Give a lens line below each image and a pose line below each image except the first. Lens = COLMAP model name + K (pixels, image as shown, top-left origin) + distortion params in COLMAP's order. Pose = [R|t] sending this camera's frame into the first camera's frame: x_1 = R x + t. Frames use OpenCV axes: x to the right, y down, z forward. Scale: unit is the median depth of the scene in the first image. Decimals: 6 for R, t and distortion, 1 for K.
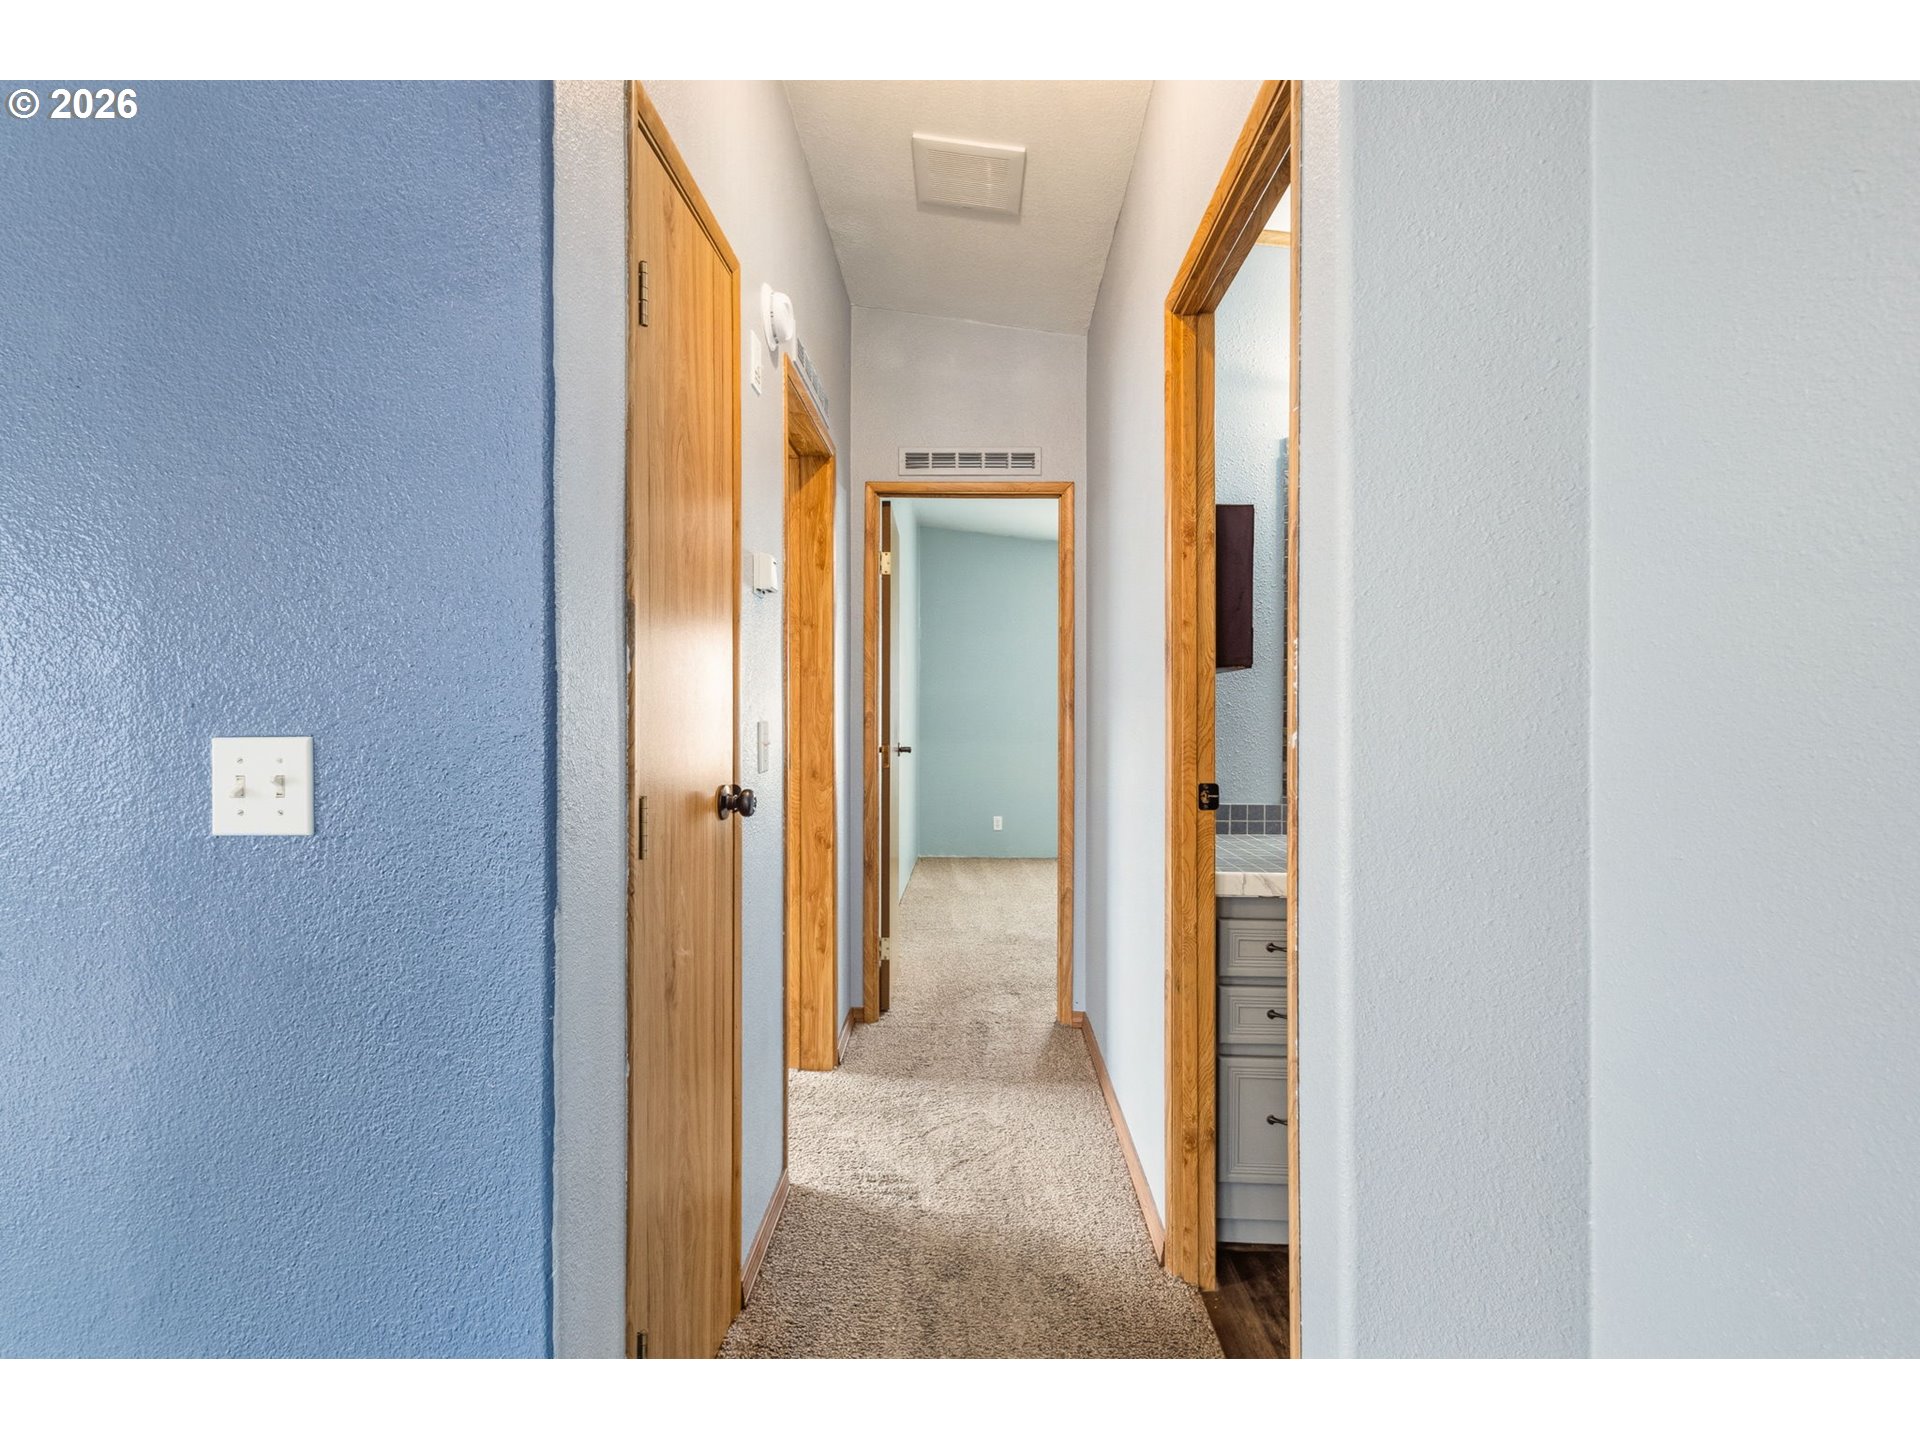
lens RADIAL K [[890.1, 0, 961.3], [0, 890.1, 717.0], [0, 0, 1]] dist [0.006091, -0.002206]
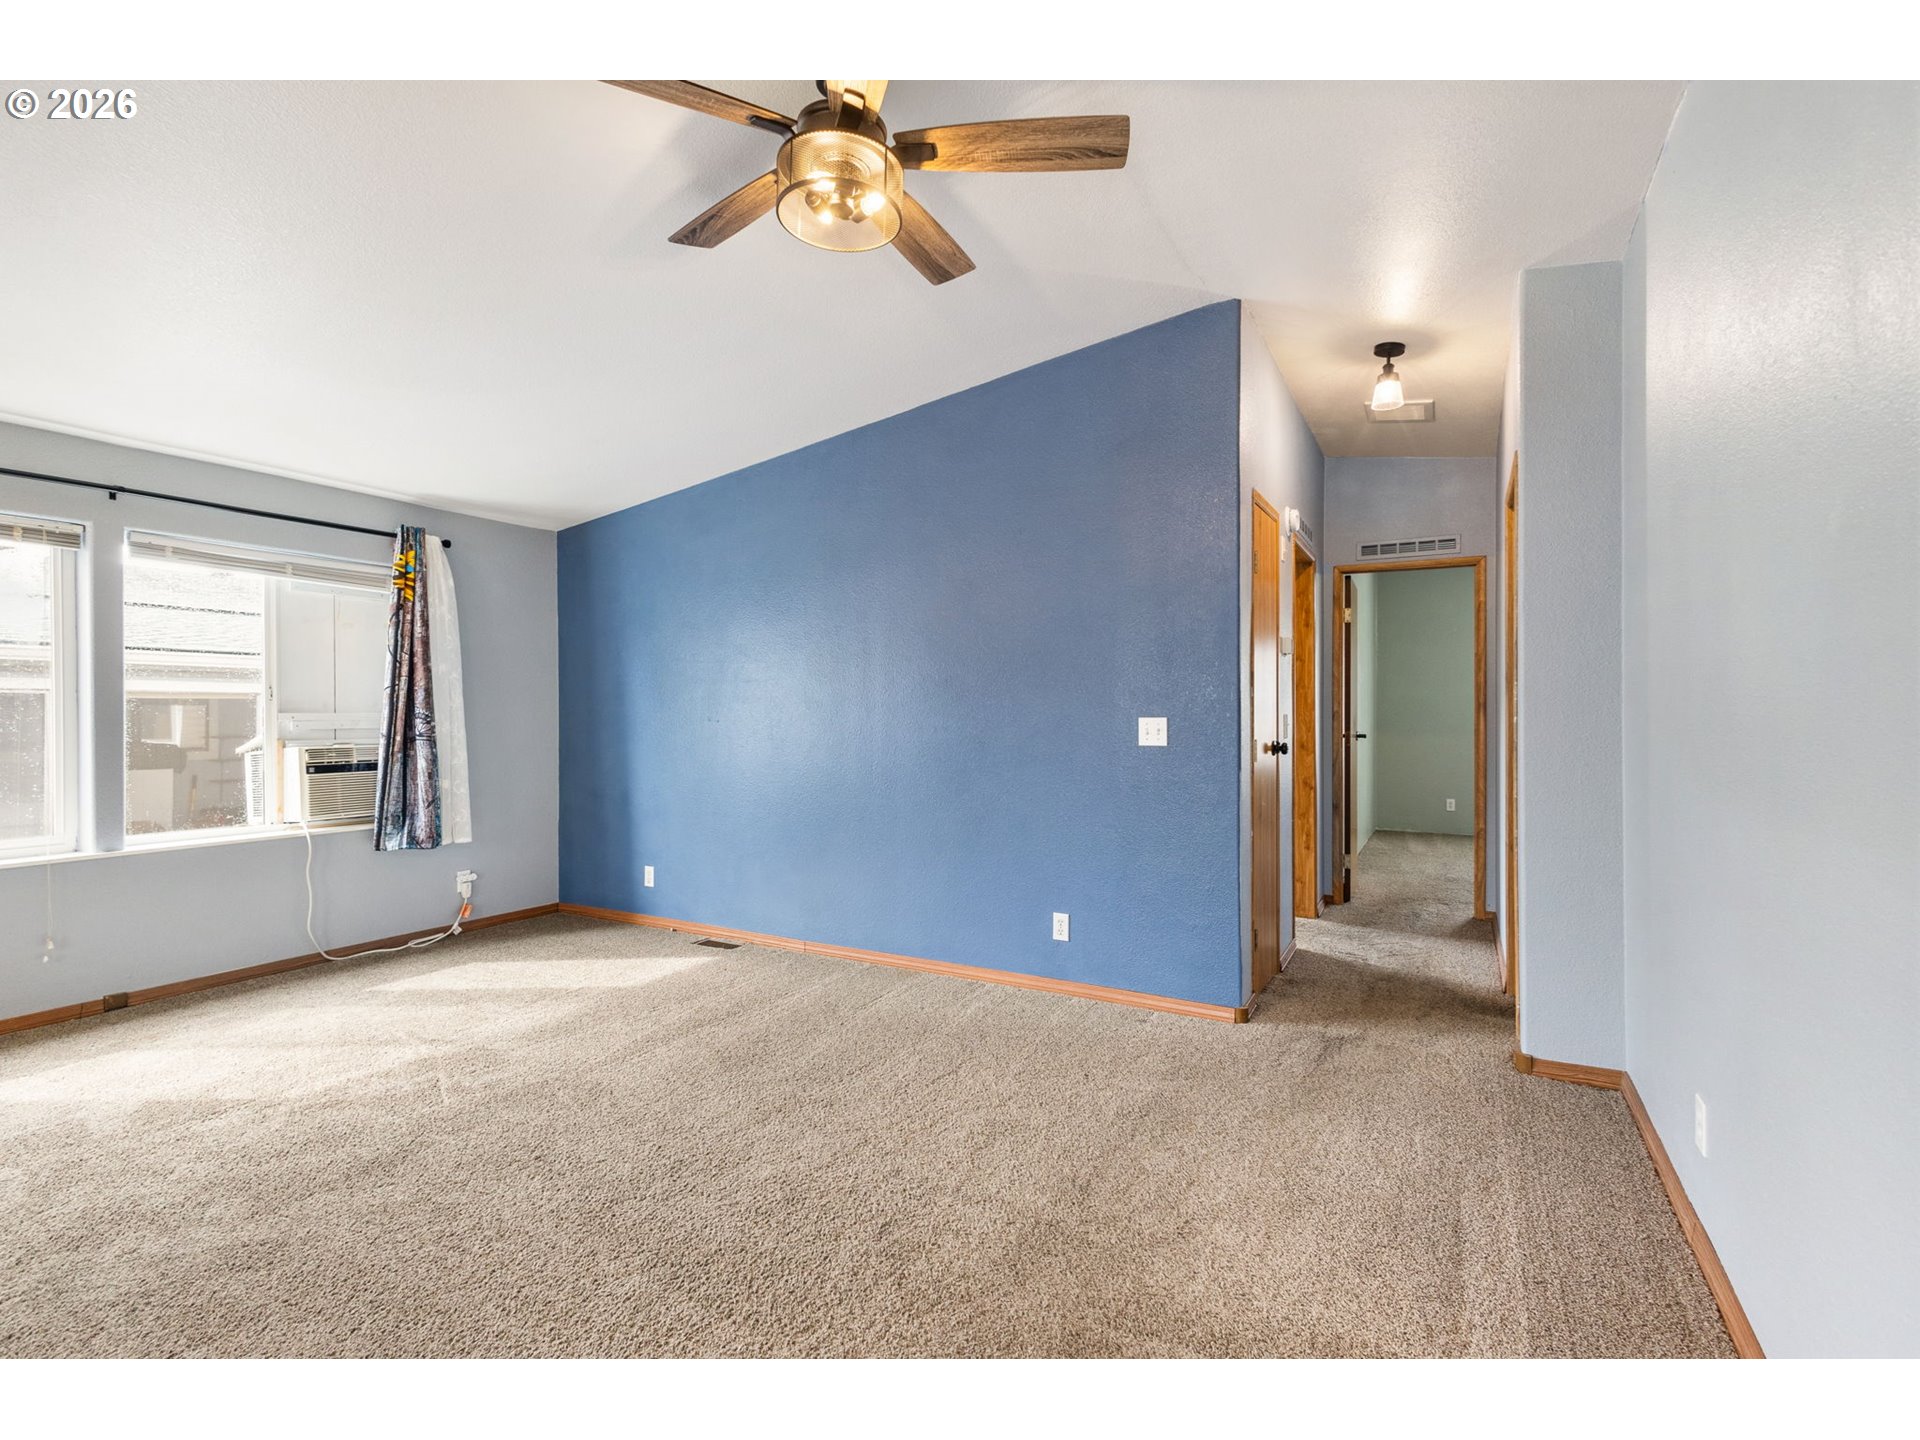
lens RADIAL K [[890.1, 0, 955.2], [0, 890.1, 711.6], [0, 0, 1]] dist [0.006091, -0.002206]
pose [[0.879423, -0.001358, -0.476040, 0.056017], [-0.000897, 0.999989, -0.004509, 0.005008], [0.476041, 0.004392, 0.879412, -0.730994]]
